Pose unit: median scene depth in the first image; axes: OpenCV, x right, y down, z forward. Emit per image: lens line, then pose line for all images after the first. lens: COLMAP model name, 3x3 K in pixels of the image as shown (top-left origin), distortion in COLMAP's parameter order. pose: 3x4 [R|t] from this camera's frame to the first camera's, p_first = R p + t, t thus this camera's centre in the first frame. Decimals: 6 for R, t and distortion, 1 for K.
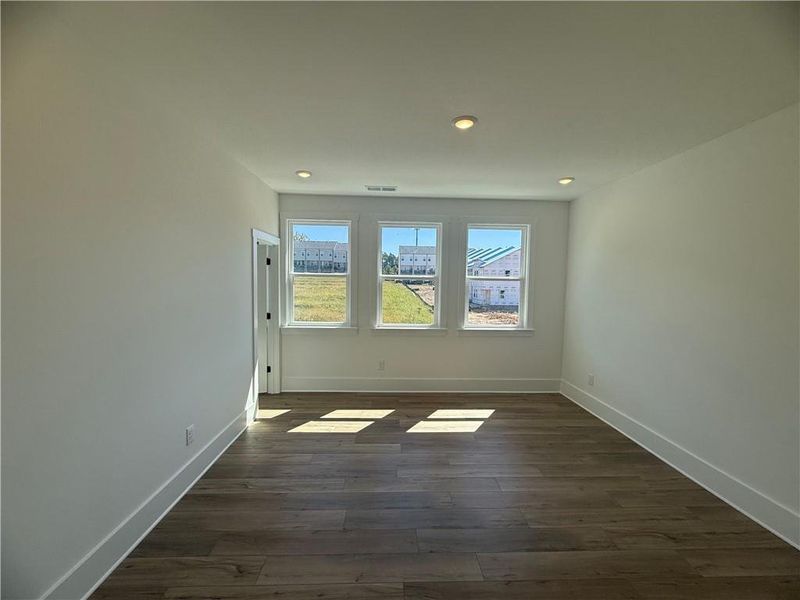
lens RADIAL K [[318.1, 0, 397.7], [0, 318.1, 299.7], [0, 0, 1]] dist [-0.000189, 0.000120]
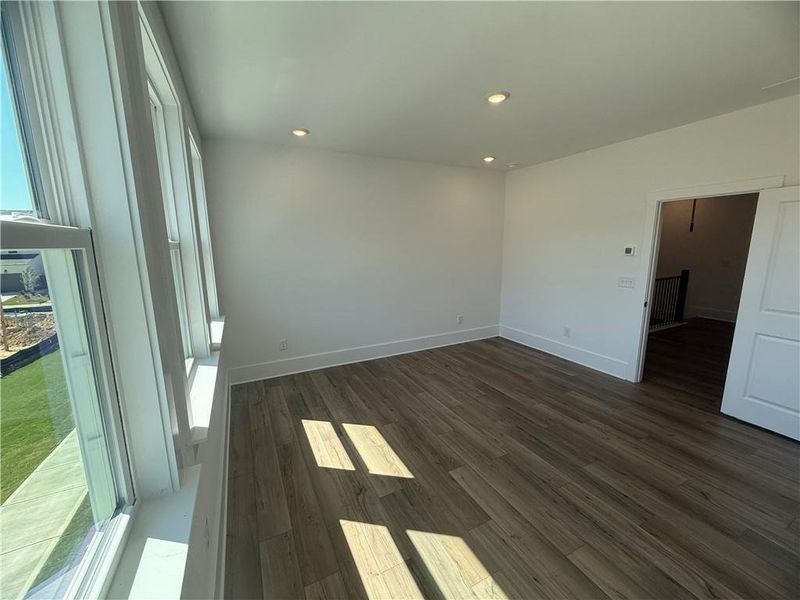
lens RADIAL K [[318.1, 0, 397.7], [0, 318.1, 299.7], [0, 0, 1]] dist [-0.000189, 0.000120]
pose [[-0.415975, -0.169960, 0.893352, -0.436370], [0.060900, 0.974968, 0.213844, -0.083803], [-0.907335, 0.143359, -0.395211, 1.095956]]
